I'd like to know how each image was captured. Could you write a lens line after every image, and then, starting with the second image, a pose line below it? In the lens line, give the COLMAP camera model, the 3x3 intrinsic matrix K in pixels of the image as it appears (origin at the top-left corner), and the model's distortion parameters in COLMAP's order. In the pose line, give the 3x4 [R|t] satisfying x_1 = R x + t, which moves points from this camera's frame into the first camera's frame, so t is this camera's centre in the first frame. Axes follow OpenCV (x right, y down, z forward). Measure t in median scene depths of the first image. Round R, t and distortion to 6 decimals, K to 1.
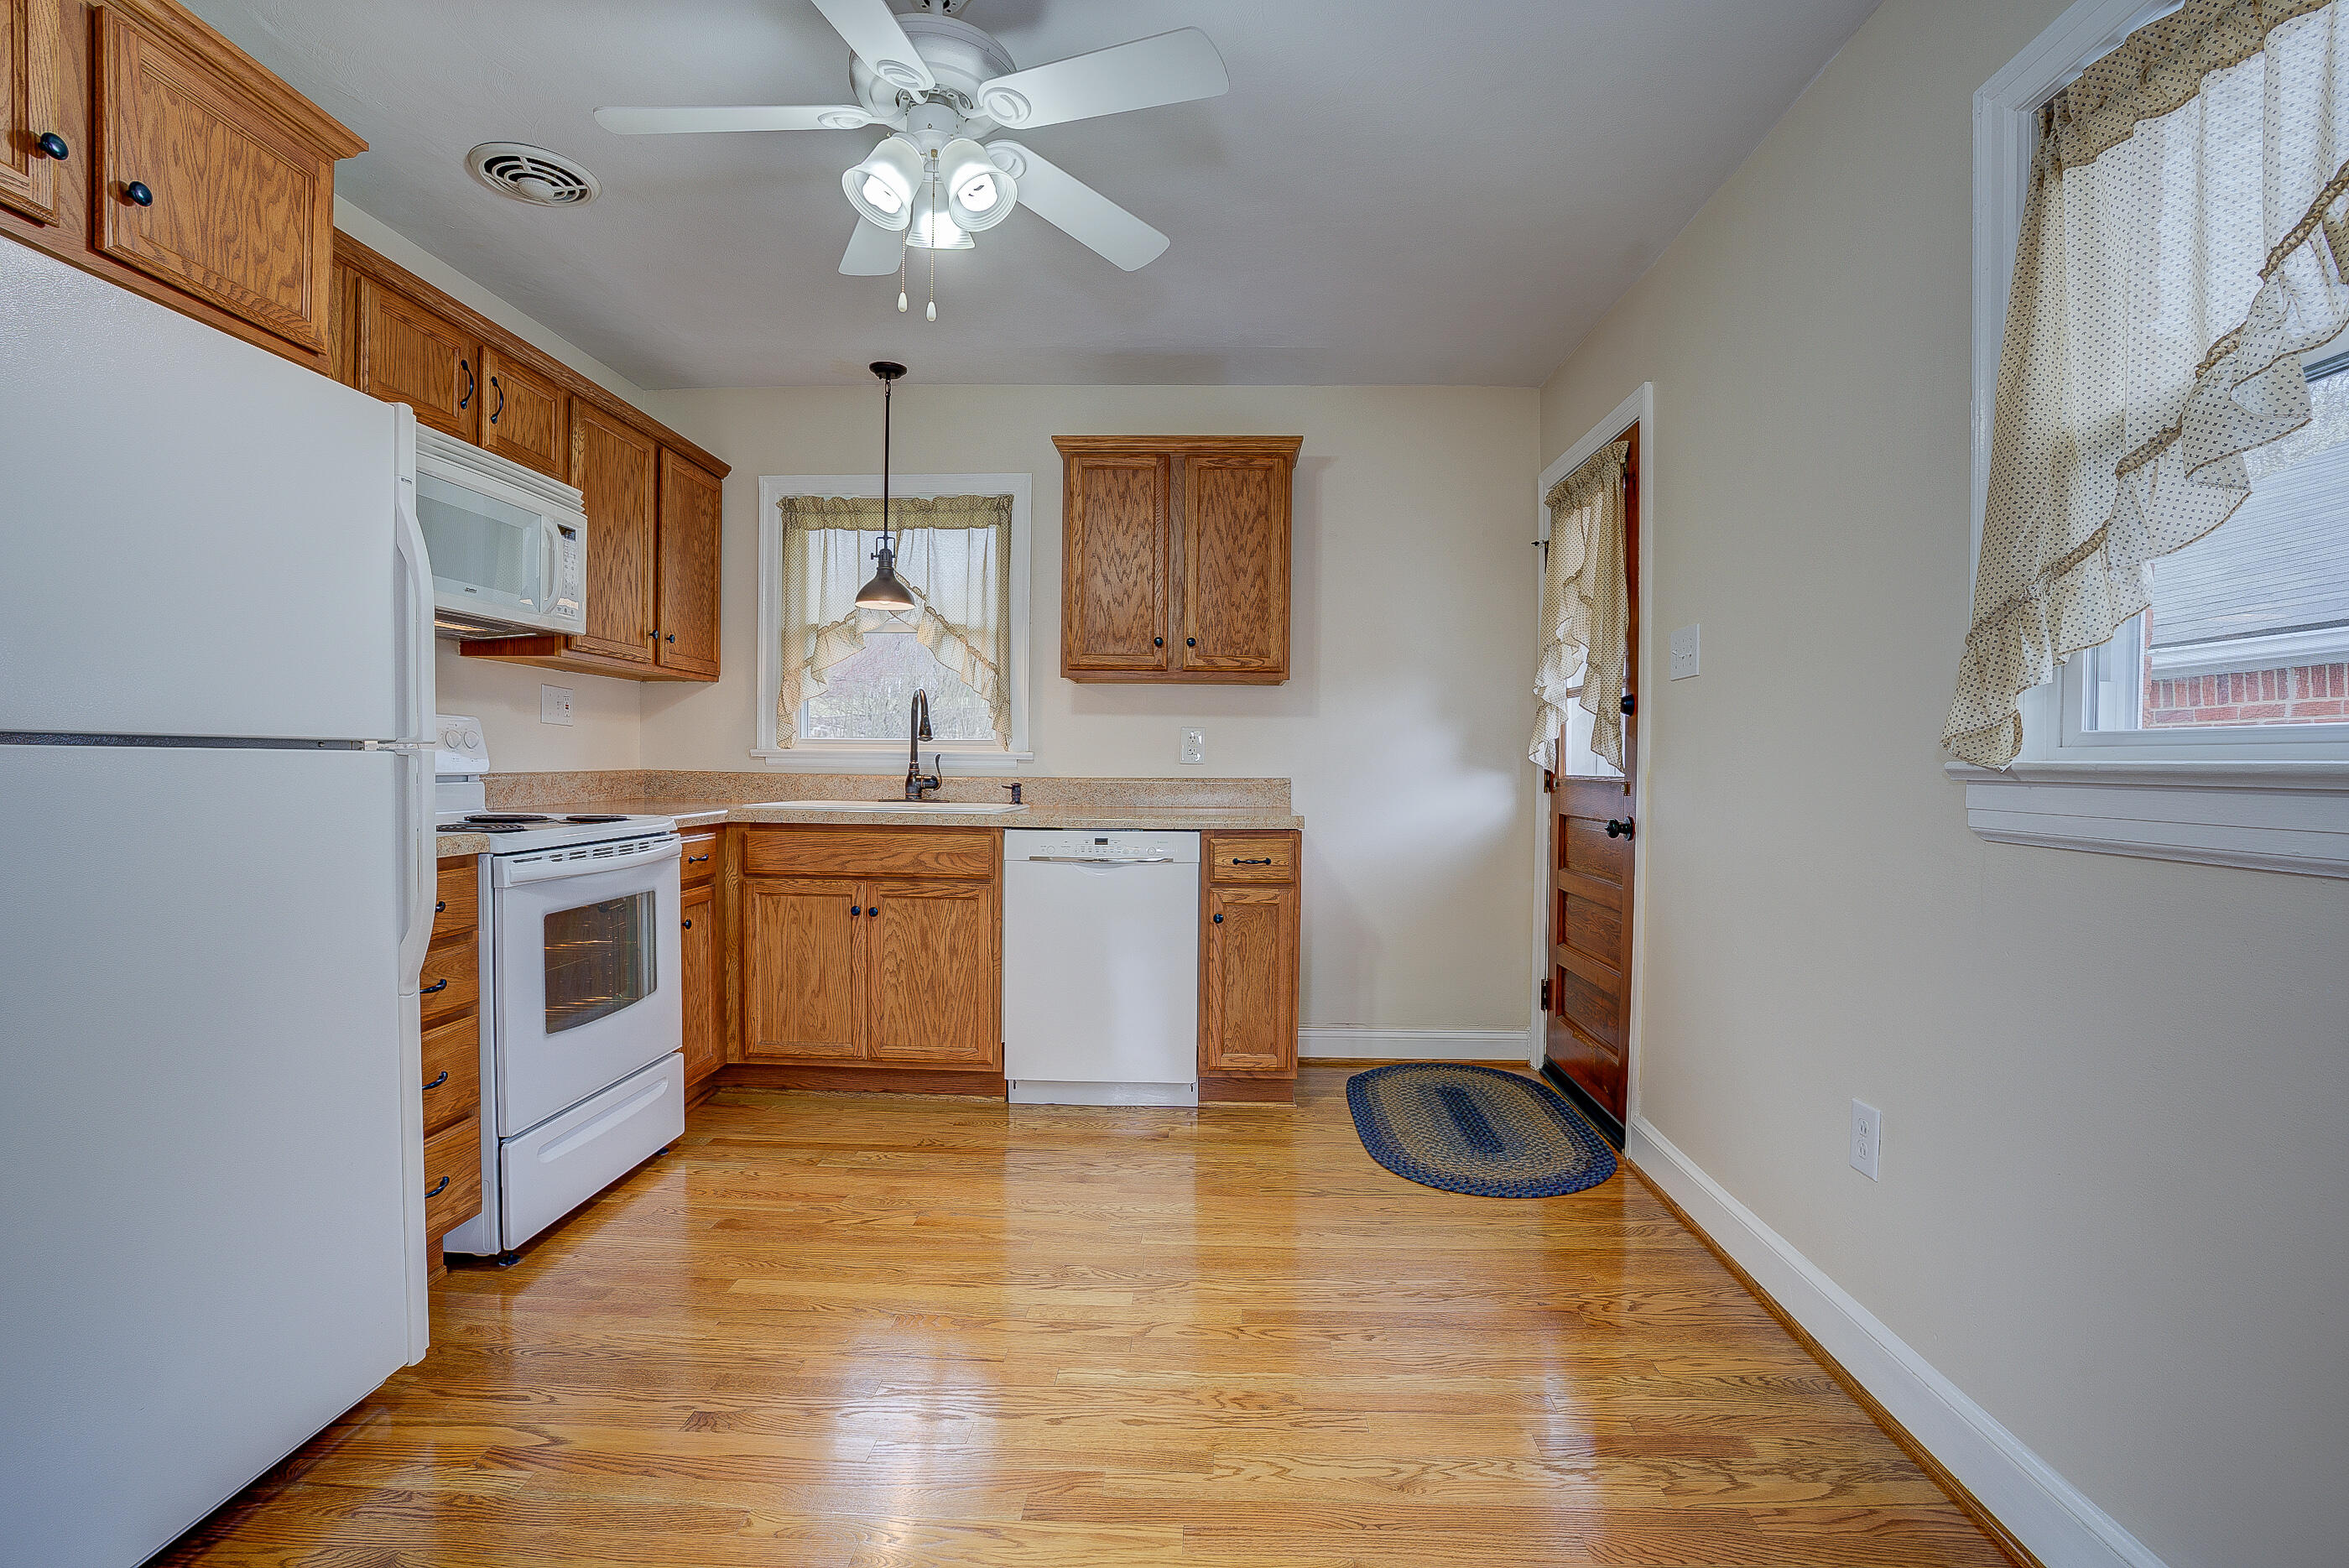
lens RADIAL K [[1065.9, 0, 1174.5], [0, 1065.9, 784.0], [0, 0, 1]] dist [-0.076855, 0.030830]
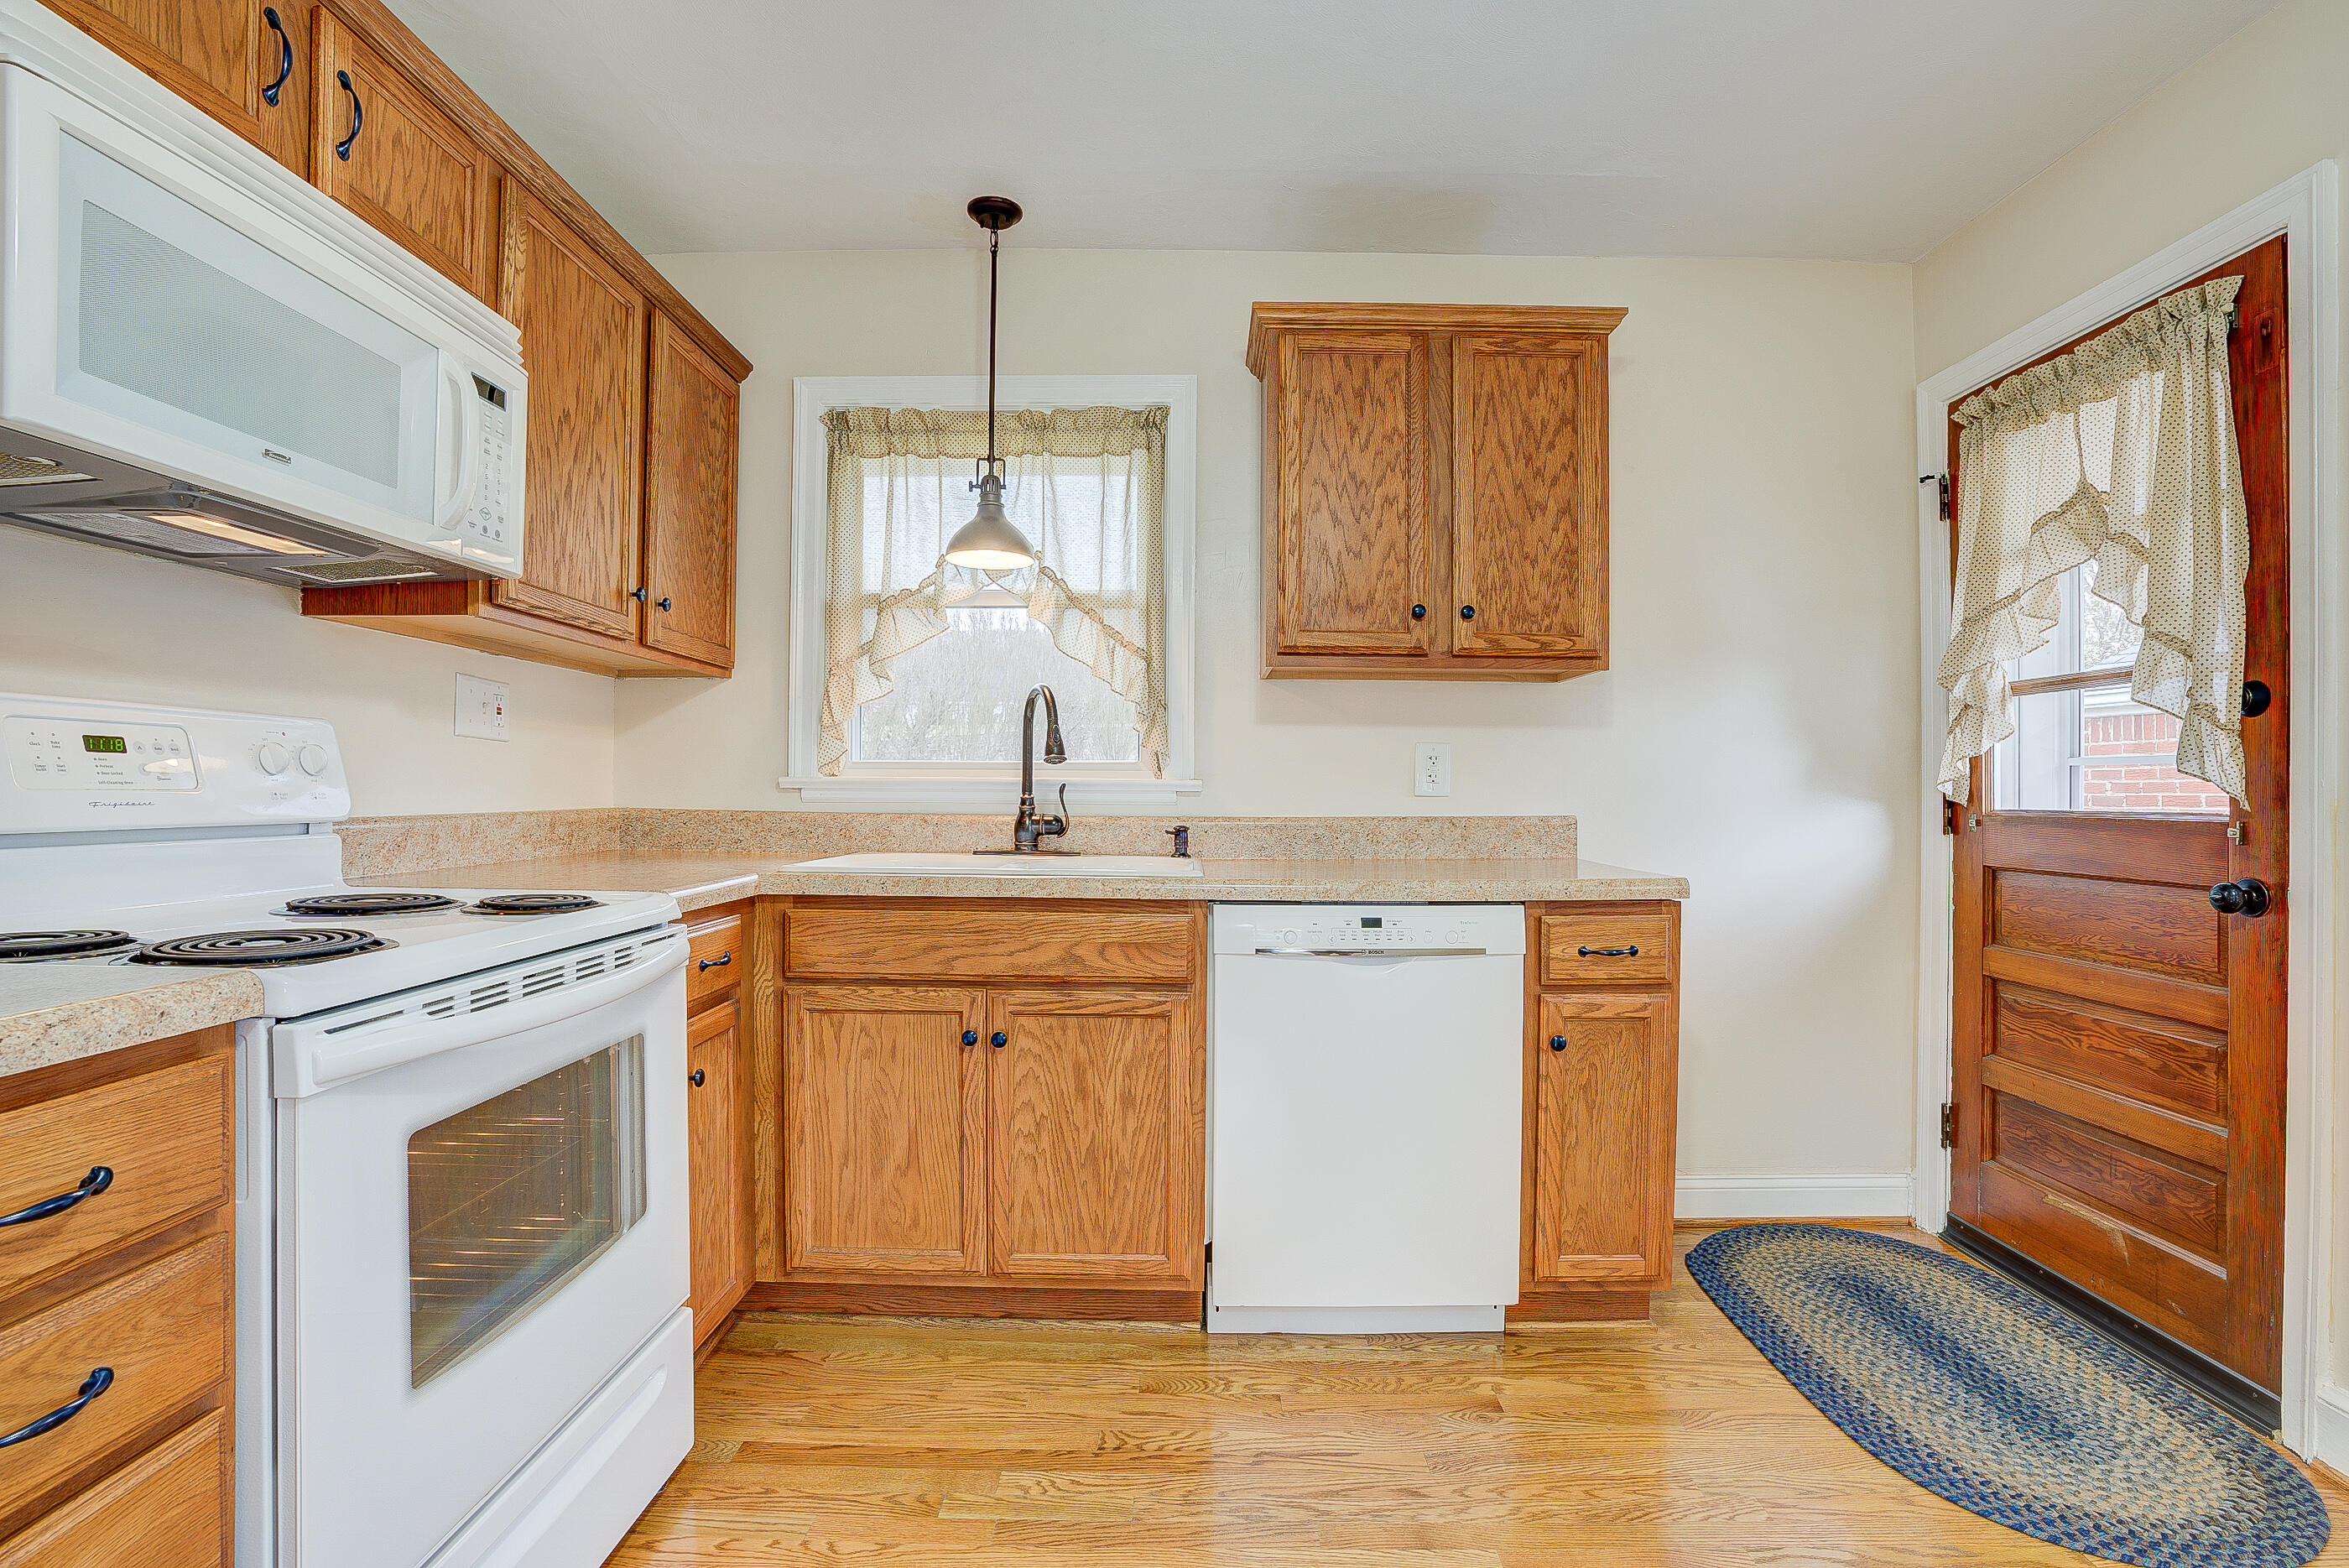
lens RADIAL K [[1065.9, 0, 1174.5], [0, 1065.9, 784.0], [0, 0, 1]] dist [-0.076855, 0.030830]
pose [[0.999687, -0.004673, 0.024567, -0.195021], [0.005336, 0.999621, -0.027000, -0.010592], [-0.024431, 0.027123, 0.999334, 0.374394]]
